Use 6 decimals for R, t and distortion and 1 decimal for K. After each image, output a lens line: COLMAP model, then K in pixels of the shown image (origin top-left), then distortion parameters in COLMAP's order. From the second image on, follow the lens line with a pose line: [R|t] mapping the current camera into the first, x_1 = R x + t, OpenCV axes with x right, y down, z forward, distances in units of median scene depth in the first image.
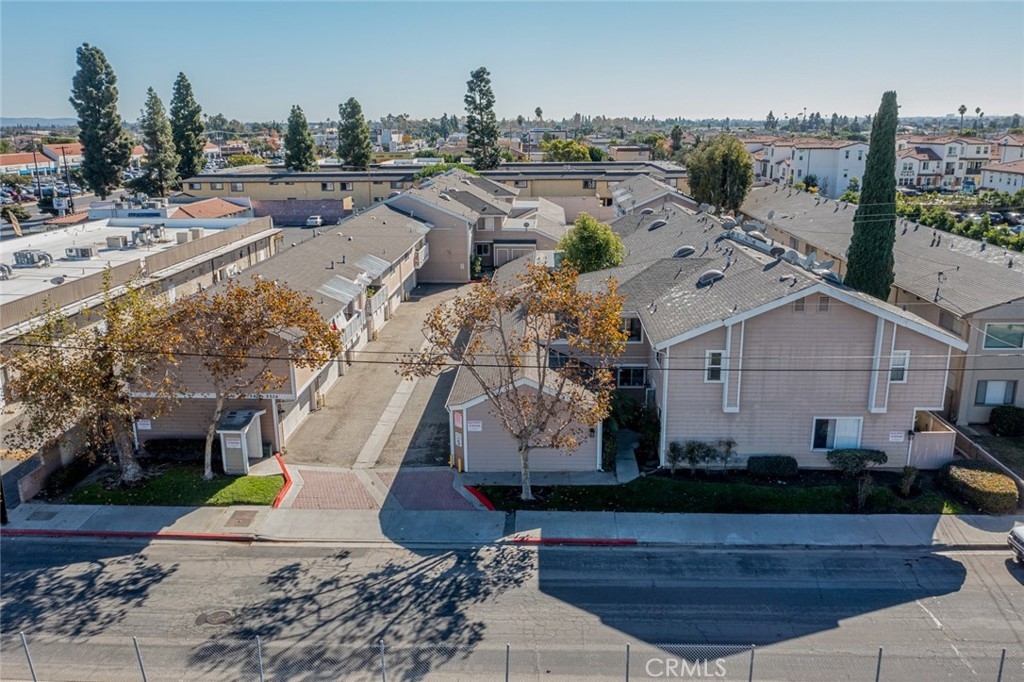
lens RADIAL K [[811.4, 0, 512.0], [0, 811.4, 341.0], [0, 0, 1]] dist [-0.013353, -0.000177]
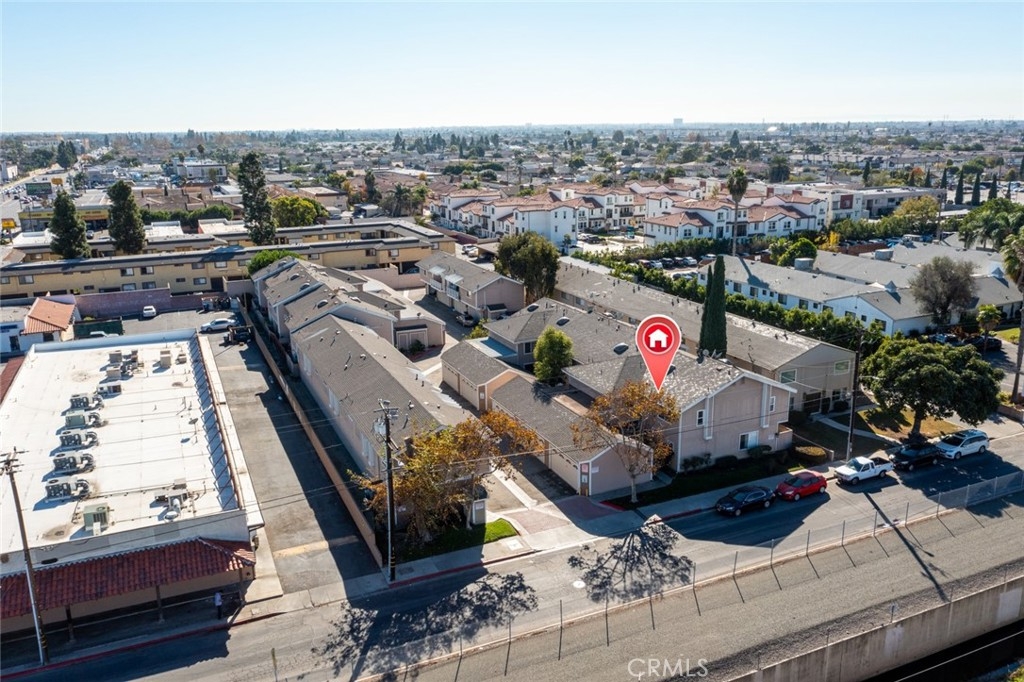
lens RADIAL K [[811.4, 0, 512.0], [0, 811.4, 341.0], [0, 0, 1]] dist [-0.013353, -0.000177]
pose [[0.891940, -0.120308, 0.435854, -1.004918], [0.123450, 0.992124, 0.021224, -0.254763], [-0.434975, 0.034876, 0.899767, -0.606028]]
